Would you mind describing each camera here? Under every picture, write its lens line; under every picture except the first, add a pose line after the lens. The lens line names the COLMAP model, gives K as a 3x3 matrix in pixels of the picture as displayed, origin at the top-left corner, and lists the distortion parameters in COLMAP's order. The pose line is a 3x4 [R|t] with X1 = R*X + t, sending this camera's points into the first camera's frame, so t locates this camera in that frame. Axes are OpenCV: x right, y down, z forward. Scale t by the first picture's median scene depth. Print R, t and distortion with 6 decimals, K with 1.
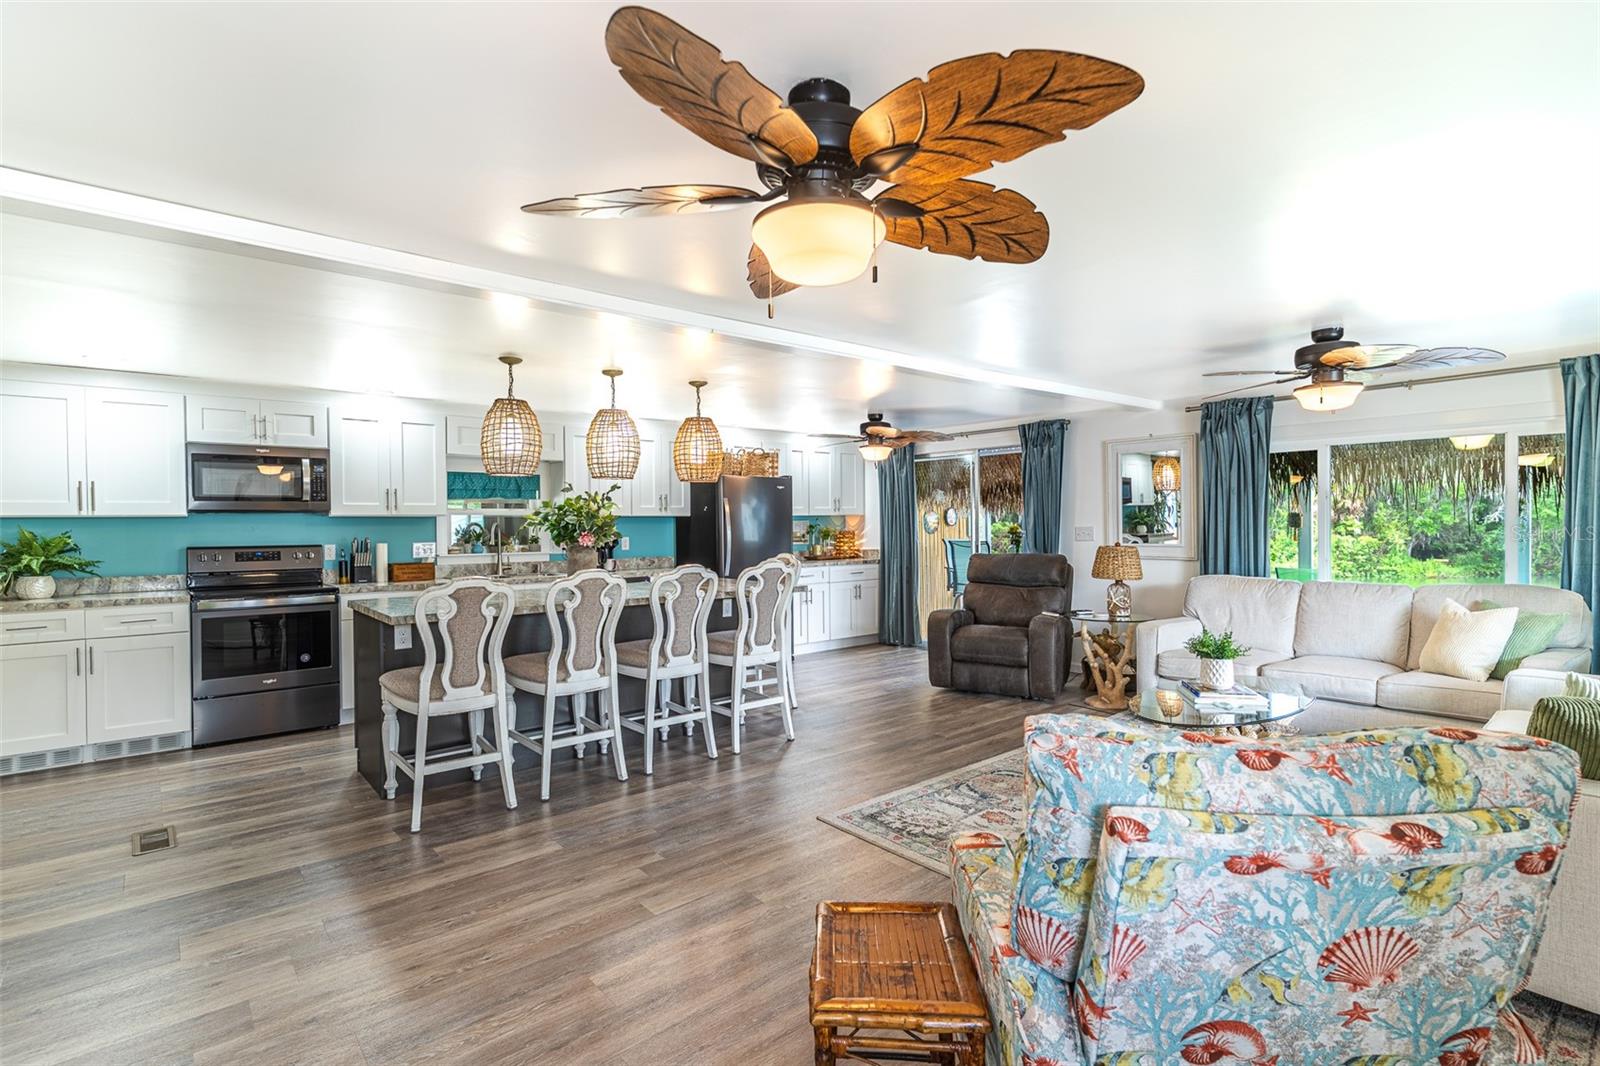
lens RADIAL K [[770.5, 0, 791.6], [0, 770.5, 531.3], [0, 0, 1]] dist [0.002723, 0.000308]
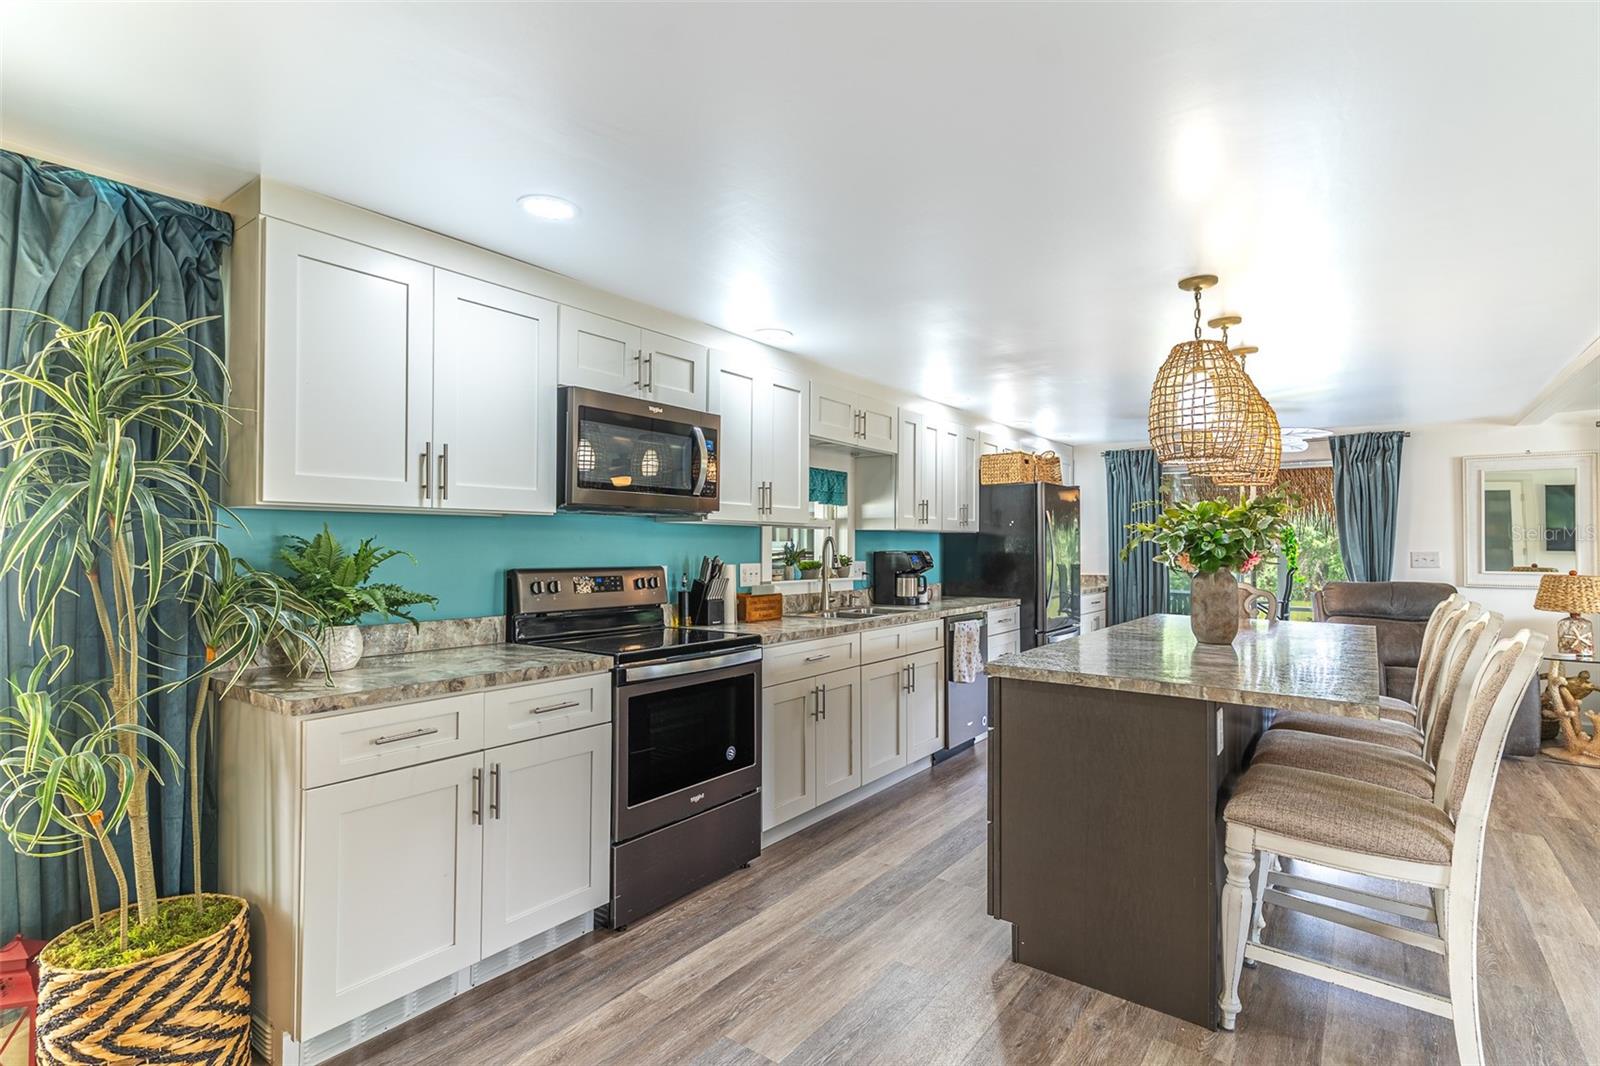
lens RADIAL K [[770.5, 0, 791.6], [0, 770.5, 531.3], [0, 0, 1]] dist [0.002723, 0.000308]
pose [[0.973699, 0.018255, 0.227106, -0.730432], [-0.011542, 0.999457, -0.030850, 0.008195], [-0.227546, 0.027417, 0.973381, 0.399283]]
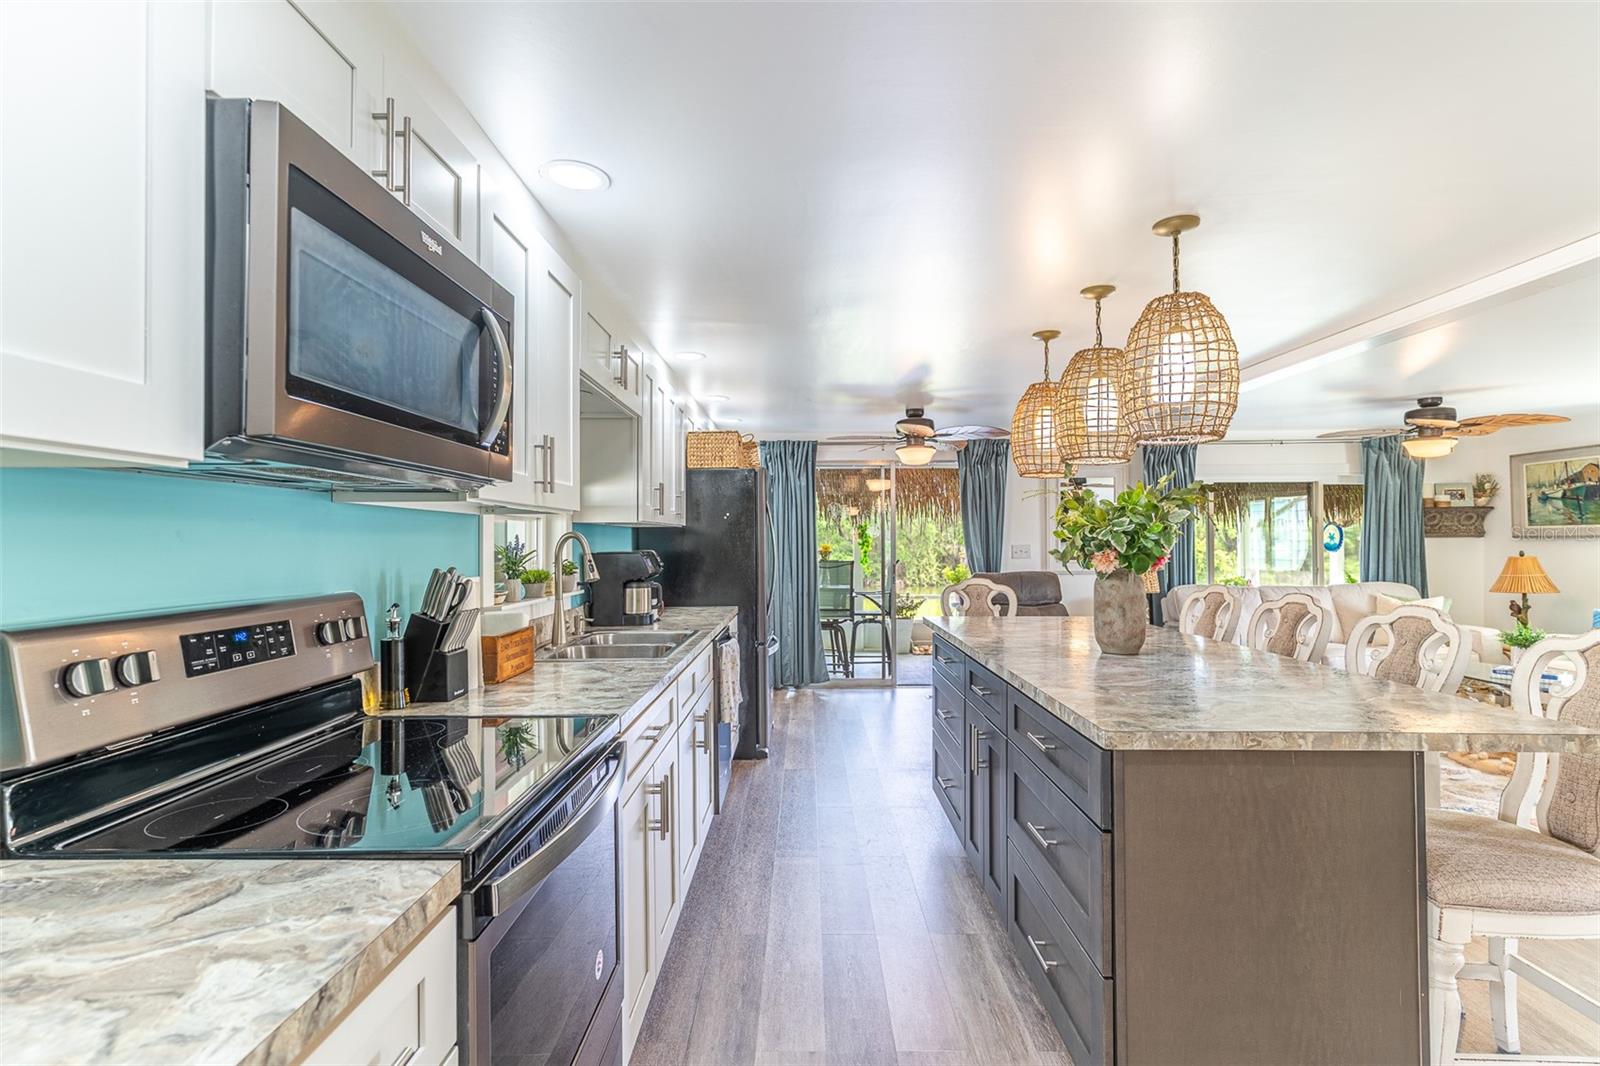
lens RADIAL K [[770.5, 0, 791.6], [0, 770.5, 531.3], [0, 0, 1]] dist [0.002723, 0.000308]
pose [[0.657393, 0.016997, 0.753356, -0.817960], [0.005781, 0.999602, -0.027598, 0.003044], [-0.753525, 0.022498, 0.657034, 0.745646]]
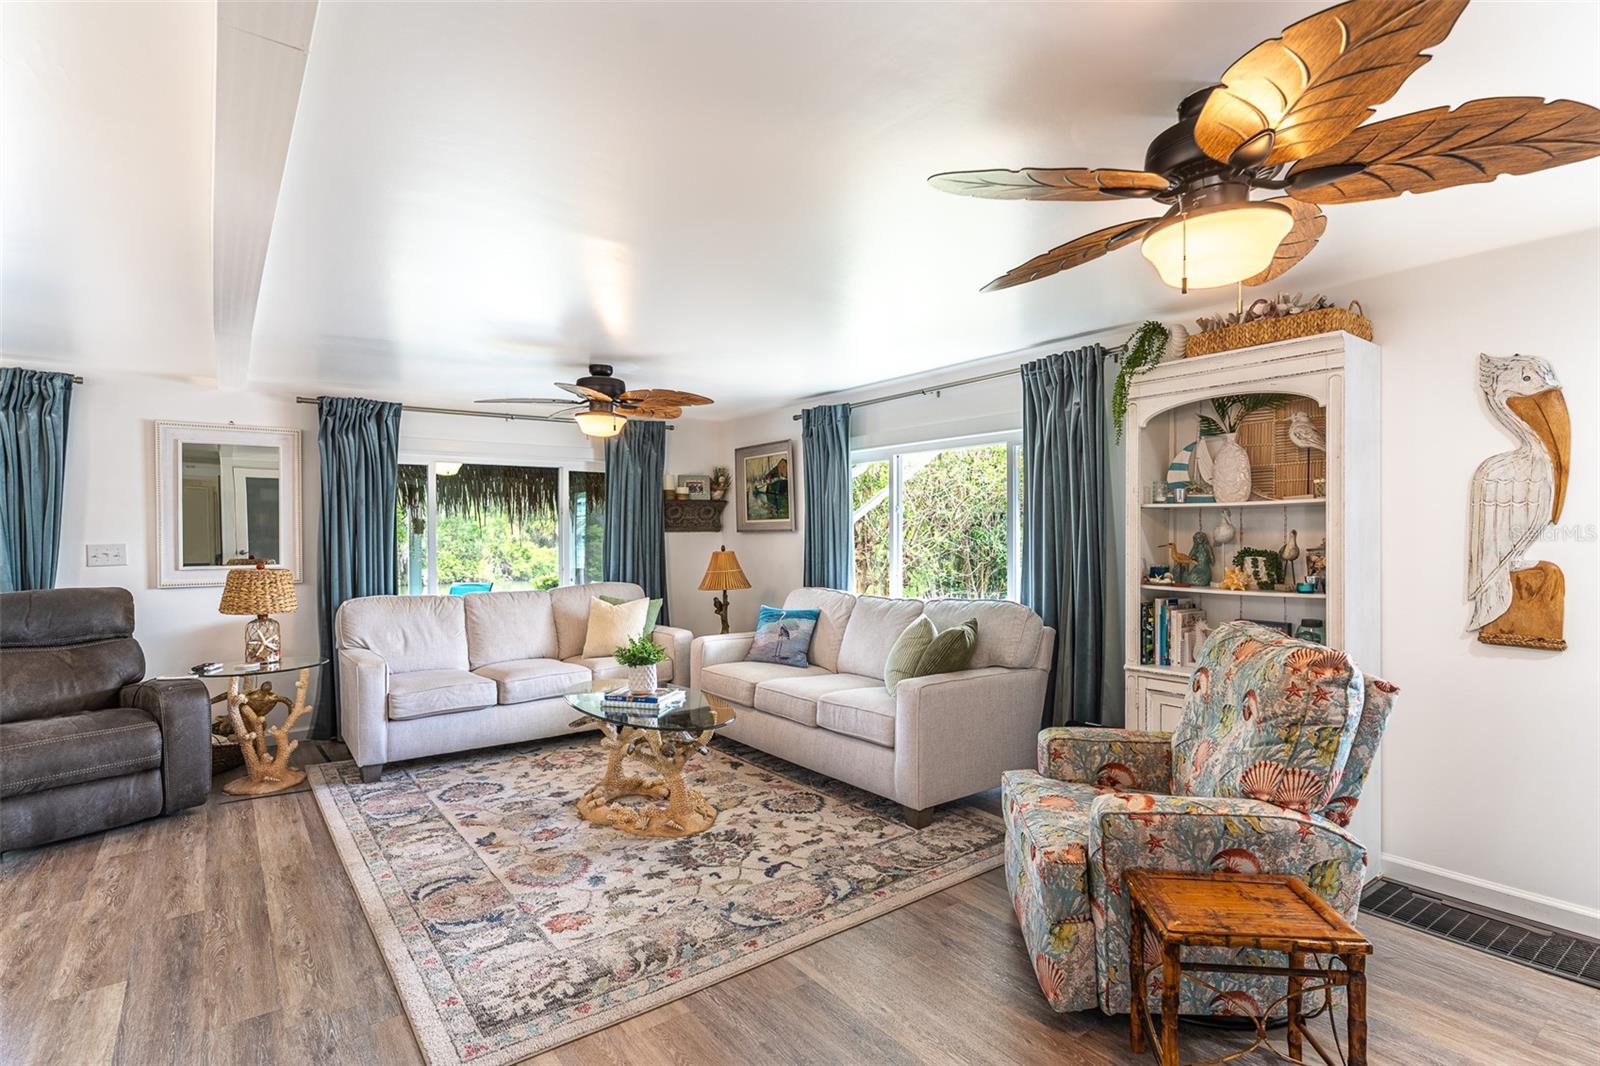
lens RADIAL K [[785.3, 0, 793.5], [0, 785.3, 535.9], [0, 0, 1]] dist [0.000515, -0.000024]
pose [[0.062408, 0.004946, 0.998038, -0.341694], [0.017926, 0.999821, -0.006075, 0.001431], [-0.997890, 0.018270, 0.062308, 0.505742]]
